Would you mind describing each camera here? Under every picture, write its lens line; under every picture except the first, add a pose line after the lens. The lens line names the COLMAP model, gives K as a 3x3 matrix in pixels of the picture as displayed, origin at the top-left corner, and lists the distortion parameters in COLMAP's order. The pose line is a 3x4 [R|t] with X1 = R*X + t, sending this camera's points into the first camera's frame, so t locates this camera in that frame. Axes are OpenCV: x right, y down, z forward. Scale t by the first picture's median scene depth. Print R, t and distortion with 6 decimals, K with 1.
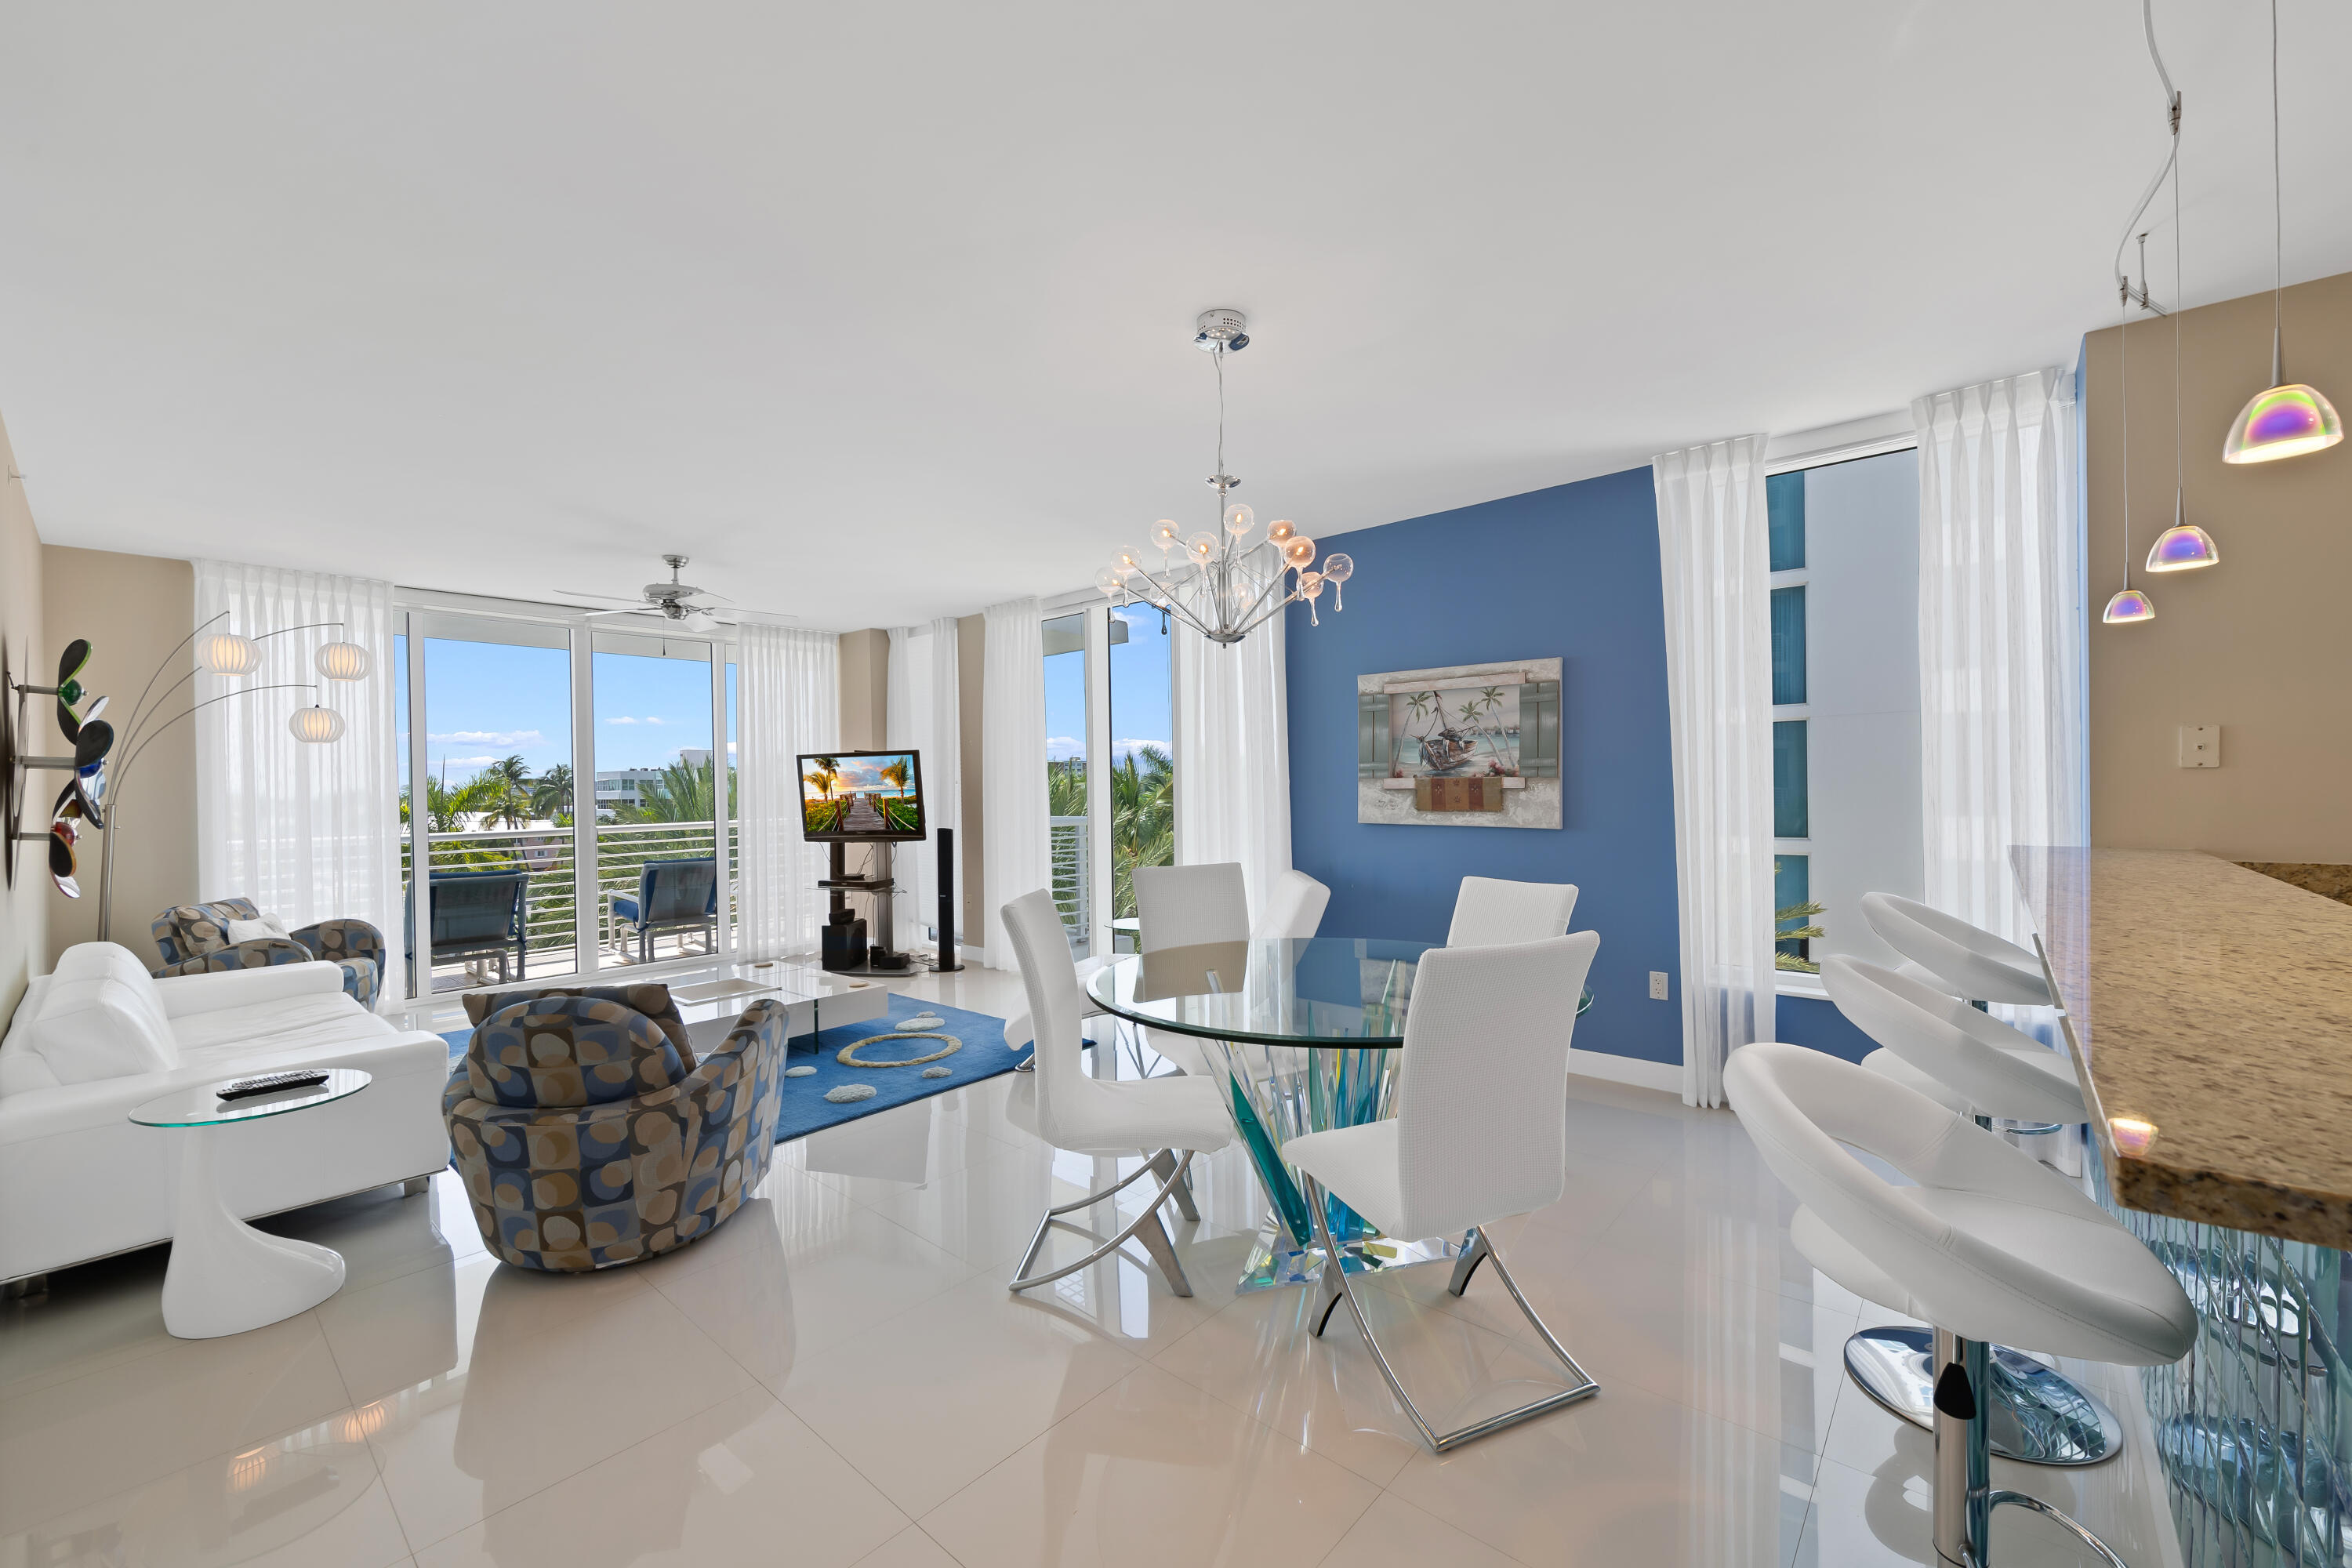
lens RADIAL K [[930.9, 0, 1189.4], [0, 930.9, 788.7], [0, 0, 1]] dist [0.000474, -0.002229]
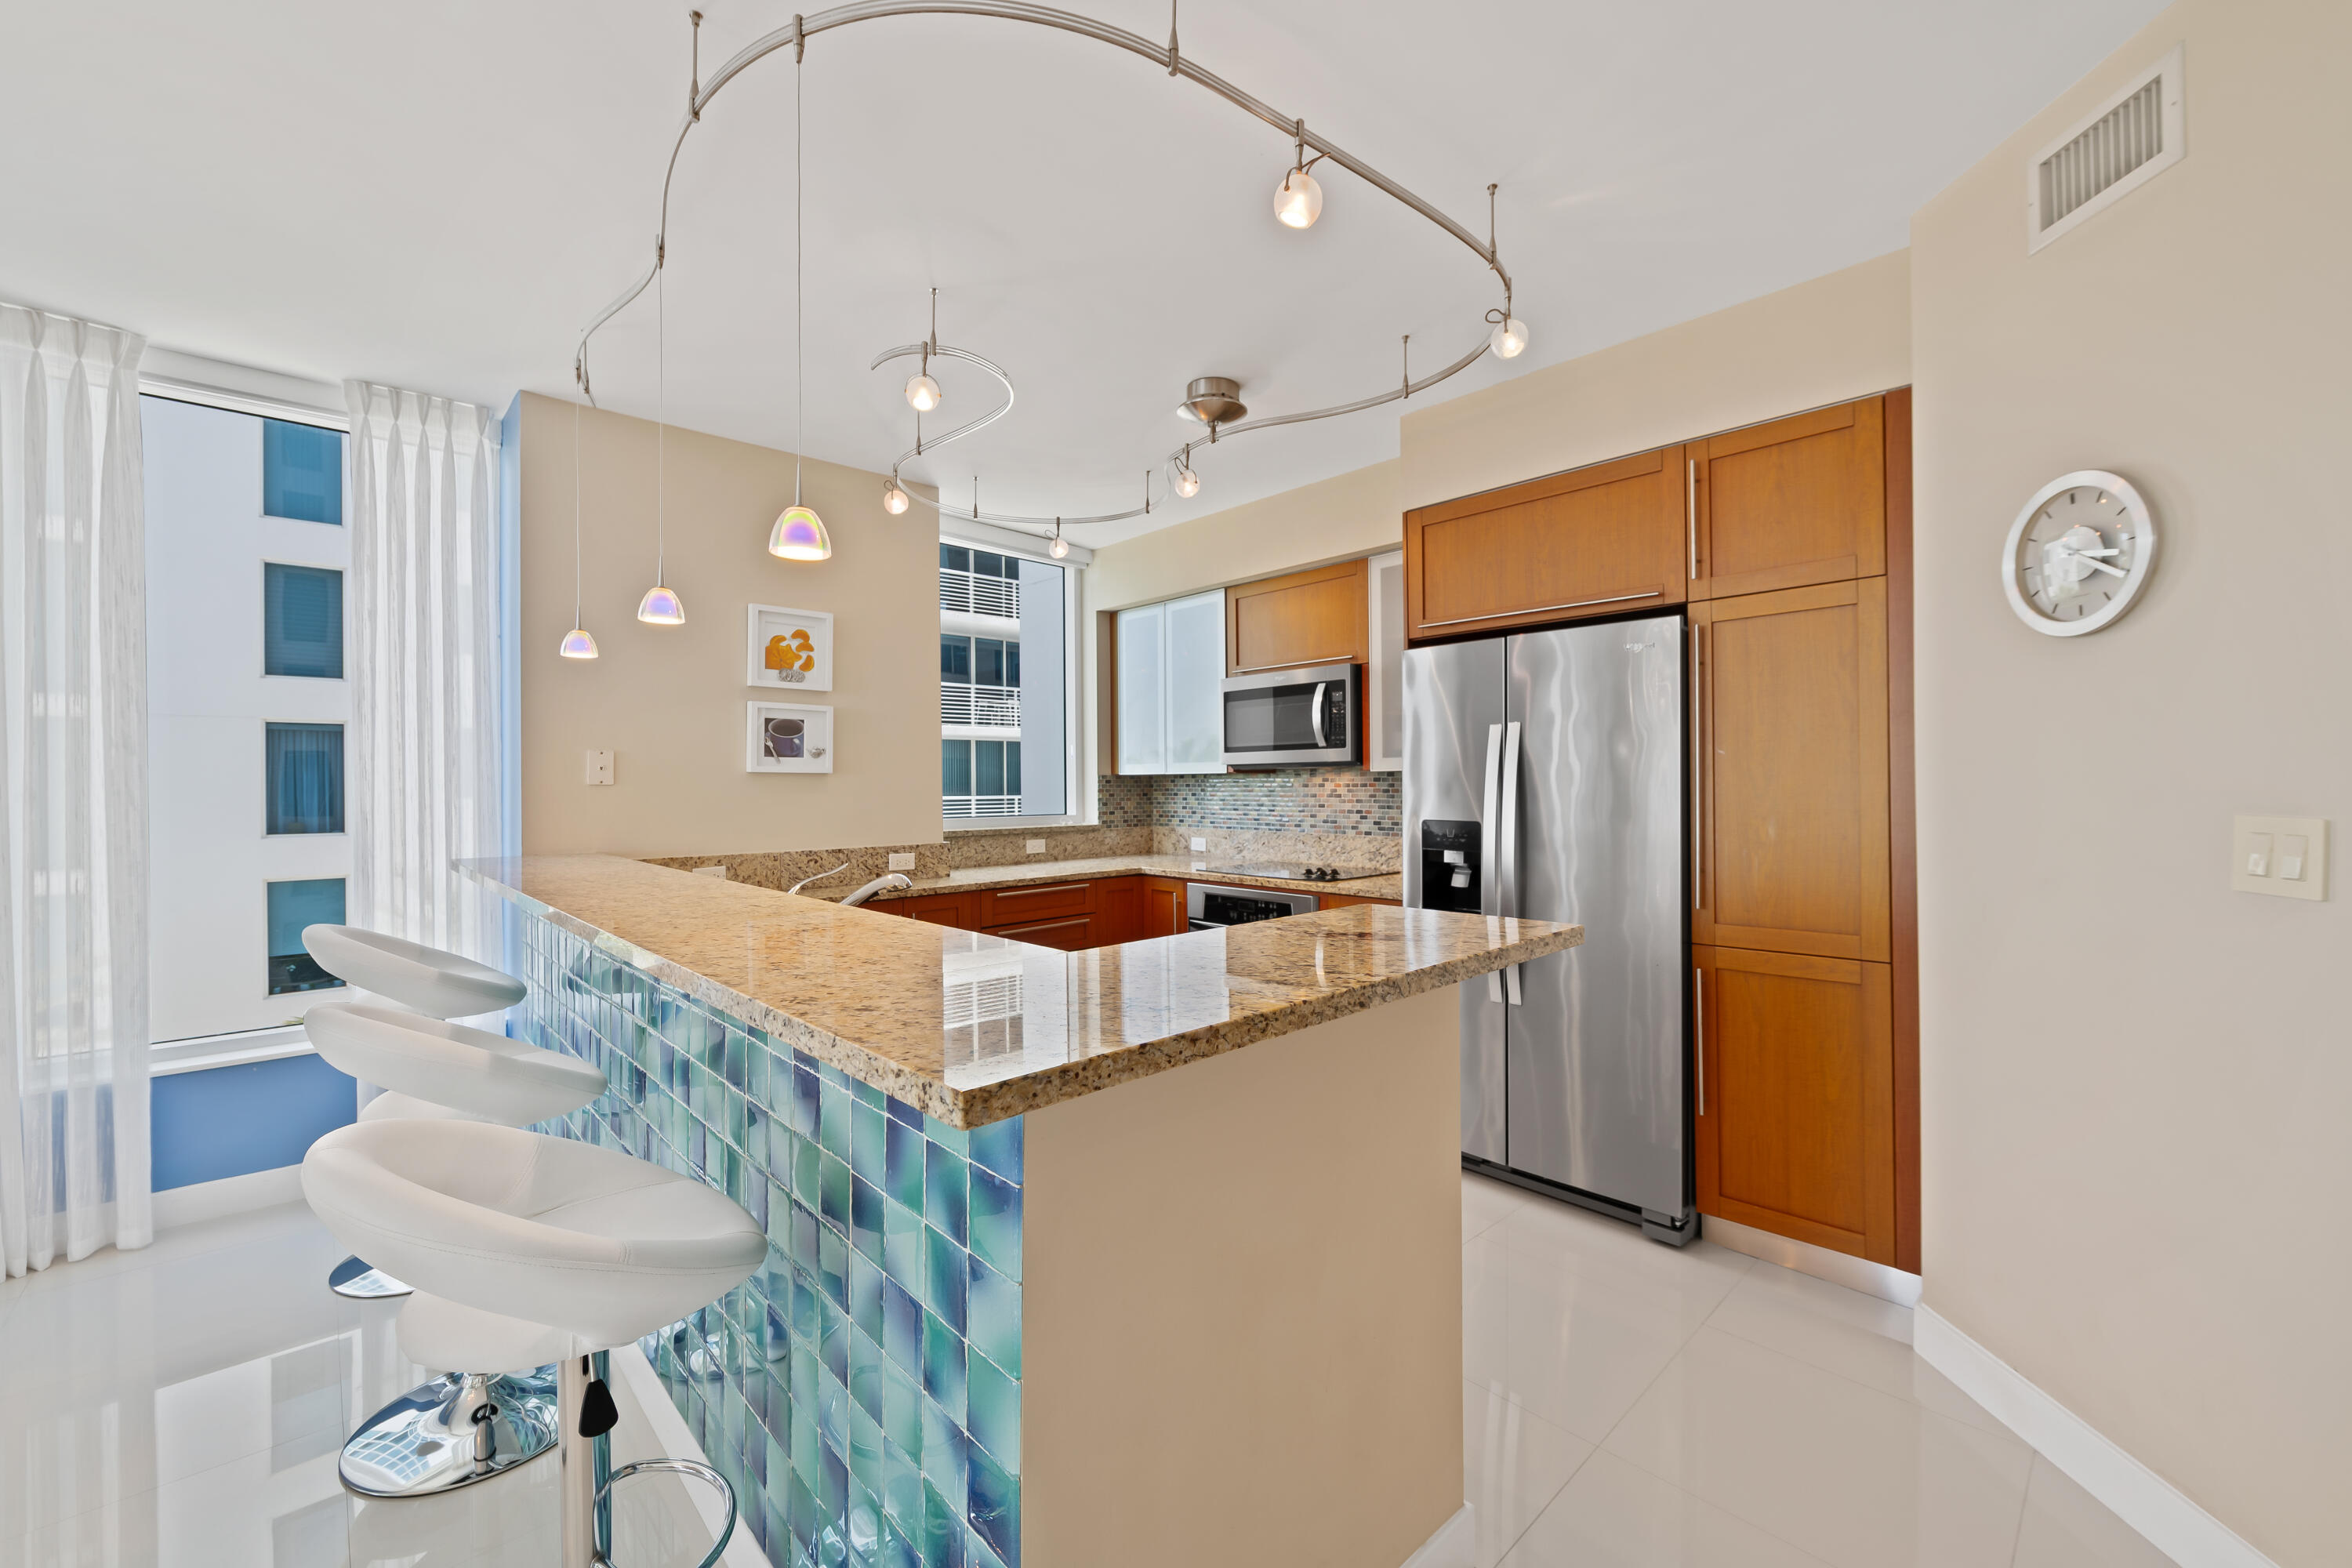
lens RADIAL K [[930.9, 0, 1178.2], [0, 930.9, 786.1], [0, 0, 1]] dist [0.000474, -0.002229]
pose [[0.104921, 0.011549, 0.994413, -0.029097], [0.007476, 0.999895, -0.012402, -0.000231], [-0.994452, 0.008736, 0.104824, 0.070451]]
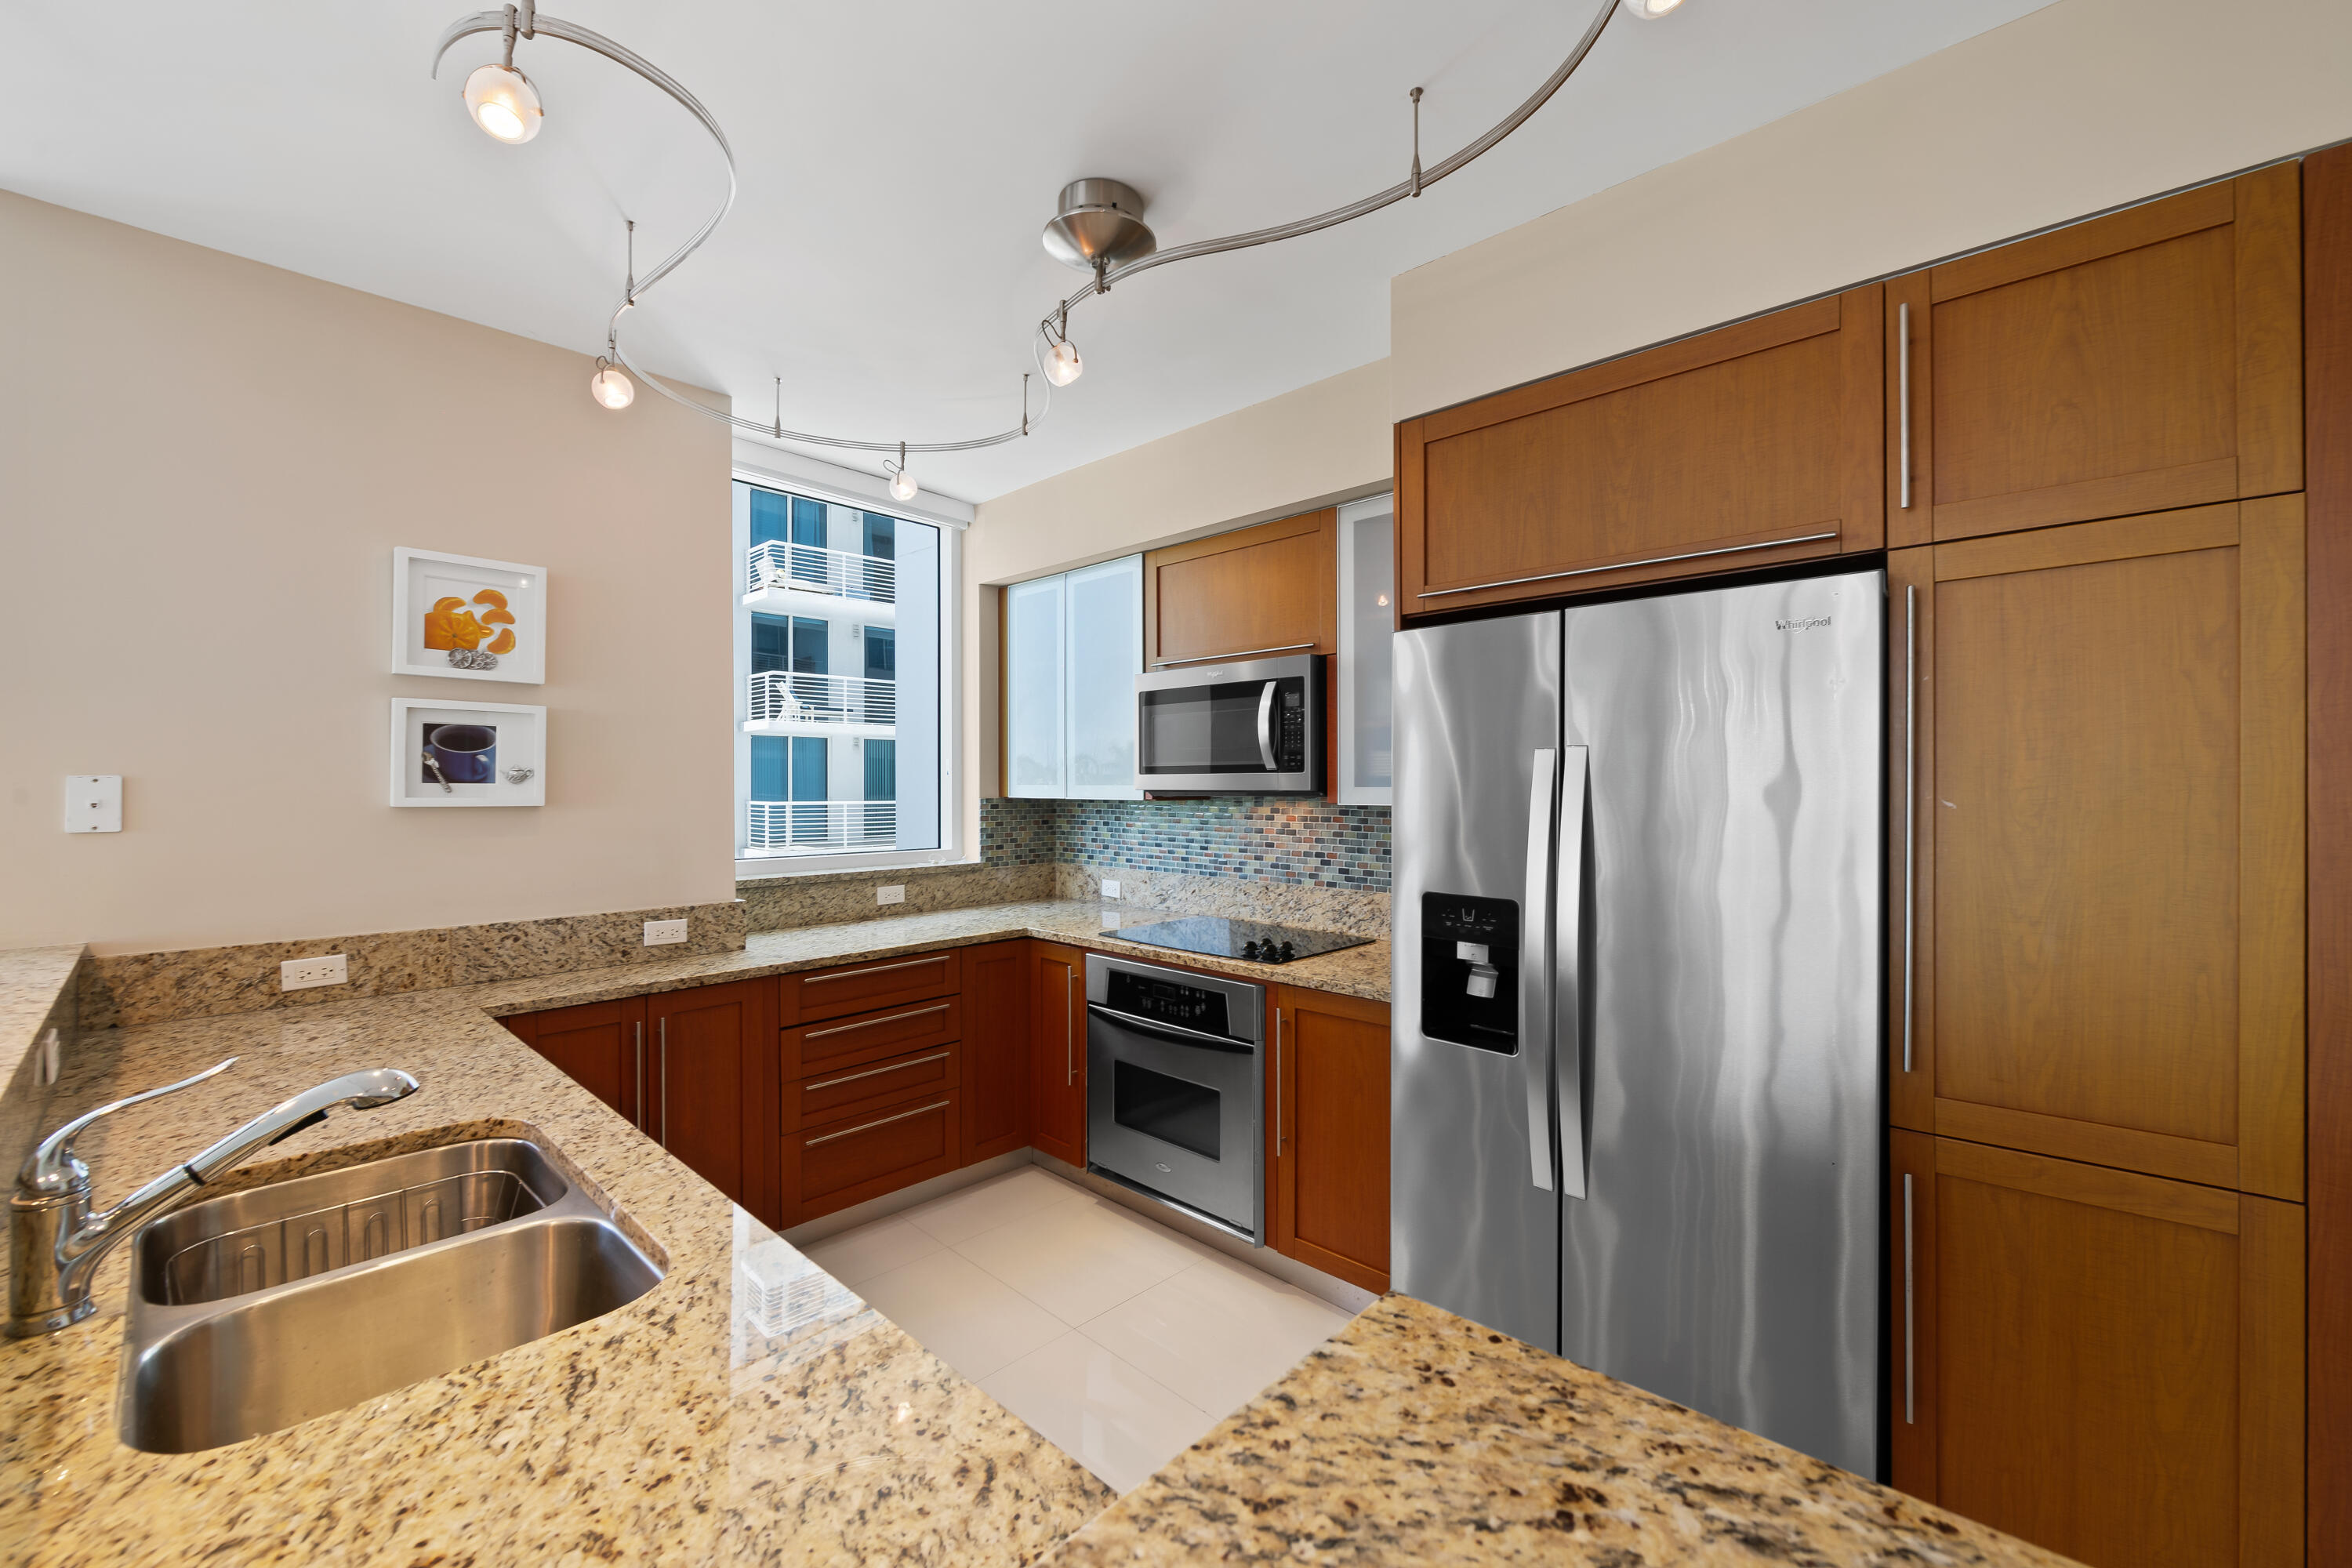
lens RADIAL K [[930.9, 0, 1181.2], [0, 930.9, 786.6], [0, 0, 1]] dist [0.000474, -0.002229]
pose [[0.046578, 0.011555, 0.998848, 0.232489], [0.002175, 0.999930, -0.011669, -0.029427], [-0.998912, 0.002716, 0.046550, 0.058204]]
